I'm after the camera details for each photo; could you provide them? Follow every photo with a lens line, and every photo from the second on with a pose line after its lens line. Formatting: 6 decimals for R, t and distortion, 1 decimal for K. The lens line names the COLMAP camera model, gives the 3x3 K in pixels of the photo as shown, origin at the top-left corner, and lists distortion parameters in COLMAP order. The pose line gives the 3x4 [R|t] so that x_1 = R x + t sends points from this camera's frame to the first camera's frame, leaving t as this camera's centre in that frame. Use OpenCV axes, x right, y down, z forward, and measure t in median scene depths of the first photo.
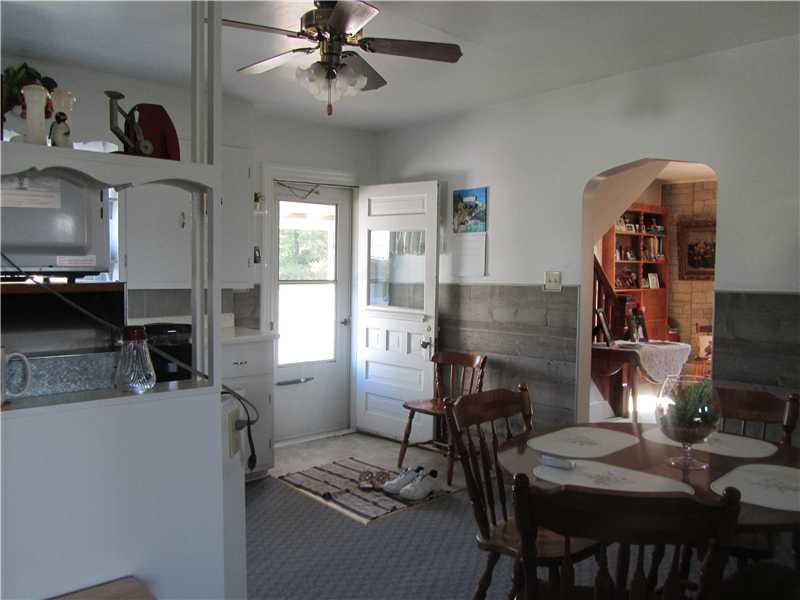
lens RADIAL K [[663.7, 0, 400.5], [0, 663.7, 297.8], [0, 0, 1]] dist [-0.040399, 0.023289]
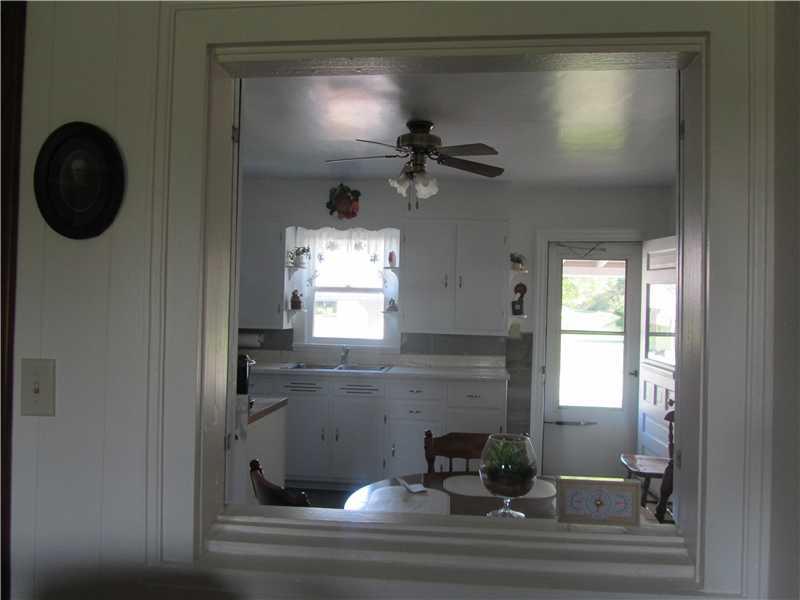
lens RADIAL K [[663.7, 0, 403.3], [0, 663.7, 301.3], [0, 0, 1]] dist [-0.040399, 0.023289]
pose [[0.677599, 0.004706, -0.735417, 0.496642], [-0.051574, 0.997822, -0.041134, -0.016413], [0.733621, 0.065800, 0.676366, 0.047317]]
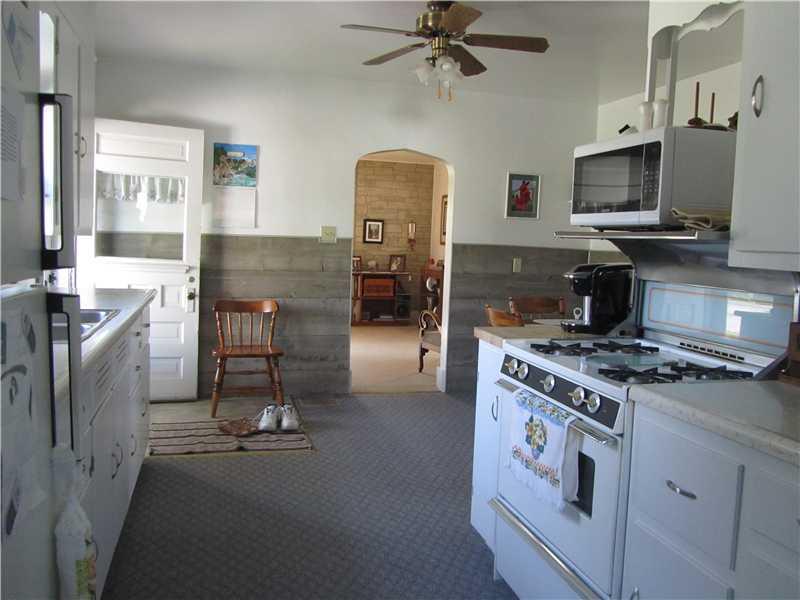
lens RADIAL K [[663.7, 0, 401.6], [0, 663.7, 301.0], [0, 0, 1]] dist [-0.040399, 0.023289]
pose [[0.449678, -0.072347, 0.890256, -0.721040], [0.003680, 0.996856, 0.079151, 0.001615], [-0.893183, -0.032317, 0.448530, 0.287579]]
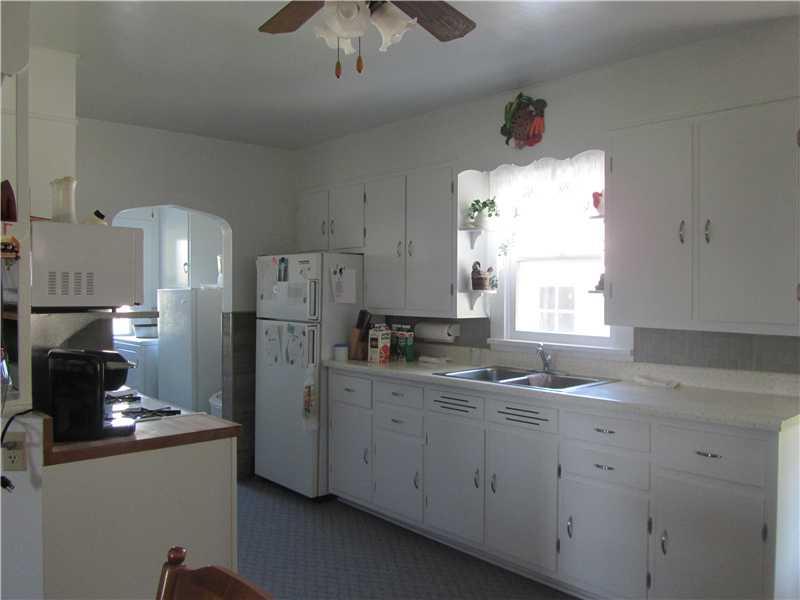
lens RADIAL K [[663.7, 0, 399.0], [0, 663.7, 299.2], [0, 0, 1]] dist [-0.040399, 0.023289]
pose [[0.011451, 0.009724, -0.999887, 0.318578], [-0.049185, 0.998748, 0.009149, -0.031949], [0.998724, 0.049075, 0.011915, 0.597573]]
